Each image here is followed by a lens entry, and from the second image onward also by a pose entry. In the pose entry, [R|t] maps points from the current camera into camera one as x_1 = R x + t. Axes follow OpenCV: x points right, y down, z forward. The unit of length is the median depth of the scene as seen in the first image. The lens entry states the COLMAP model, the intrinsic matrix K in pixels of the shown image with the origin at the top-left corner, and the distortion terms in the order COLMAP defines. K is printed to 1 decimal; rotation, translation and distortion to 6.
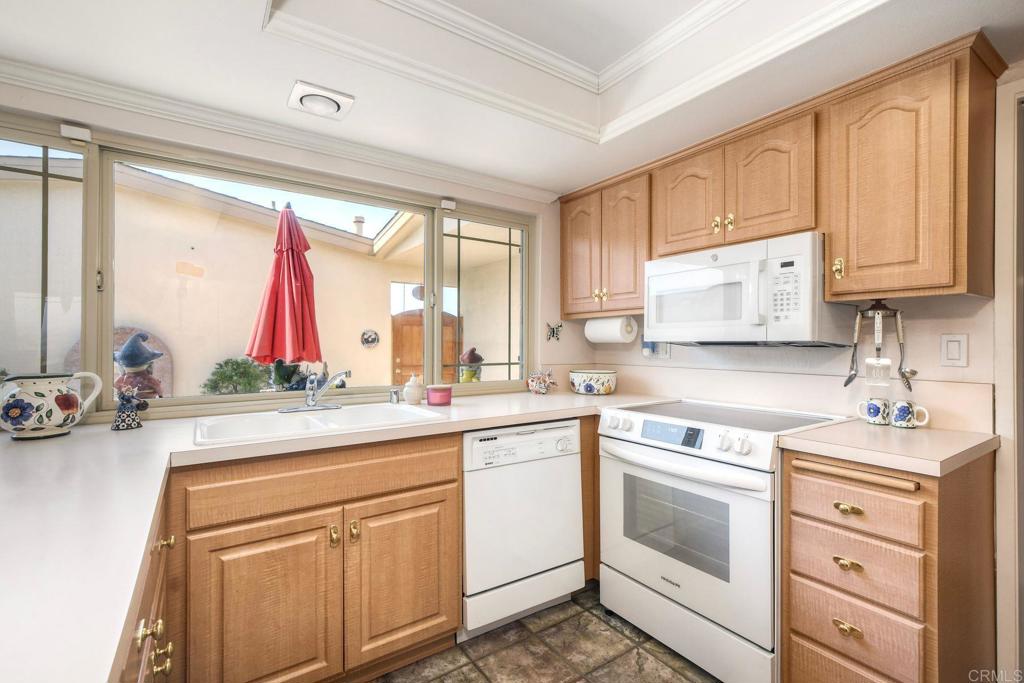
lens RADIAL K [[457.6, 0, 507.1], [0, 457.6, 341.1], [0, 0, 1]] dist [0.010333, -0.004498]
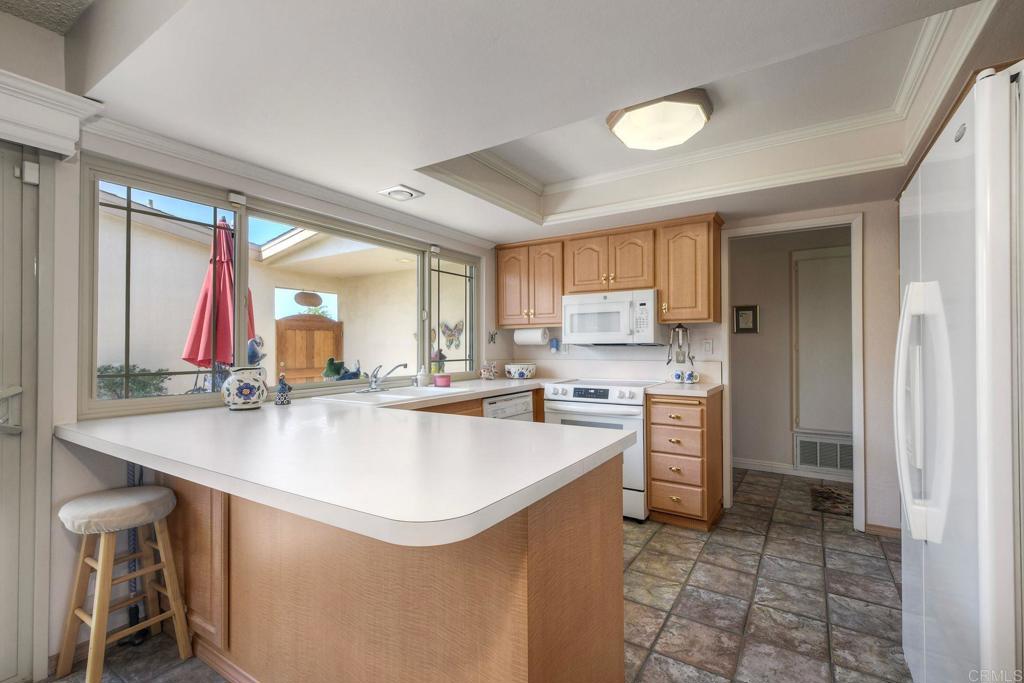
lens RADIAL K [[457.6, 0, 507.1], [0, 457.6, 341.1], [0, 0, 1]] dist [0.010333, -0.004498]
pose [[0.925039, -0.002464, 0.379863, -0.531058], [0.005478, 0.999962, -0.006853, 0.001390], [-0.379832, 0.008420, 0.925017, -0.470956]]
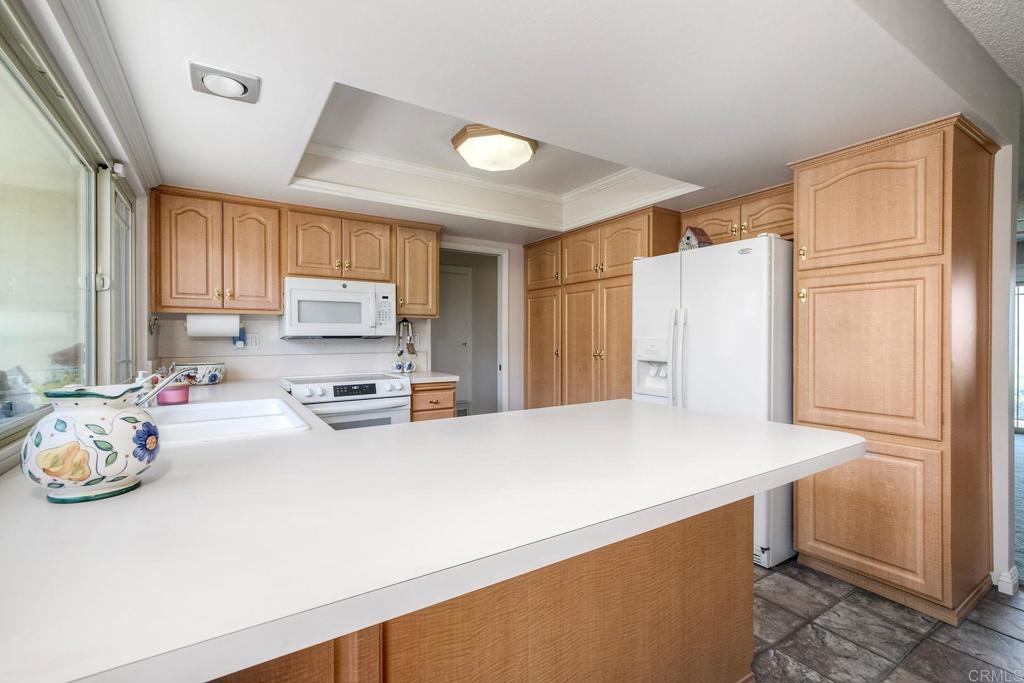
lens RADIAL K [[457.6, 0, 507.1], [0, 457.6, 341.1], [0, 0, 1]] dist [0.010333, -0.004498]
pose [[0.042323, -0.008455, 0.999068, -1.061497], [-0.001104, 0.999963, 0.008509, 0.004705], [-0.999103, -0.001463, 0.042312, 0.299176]]
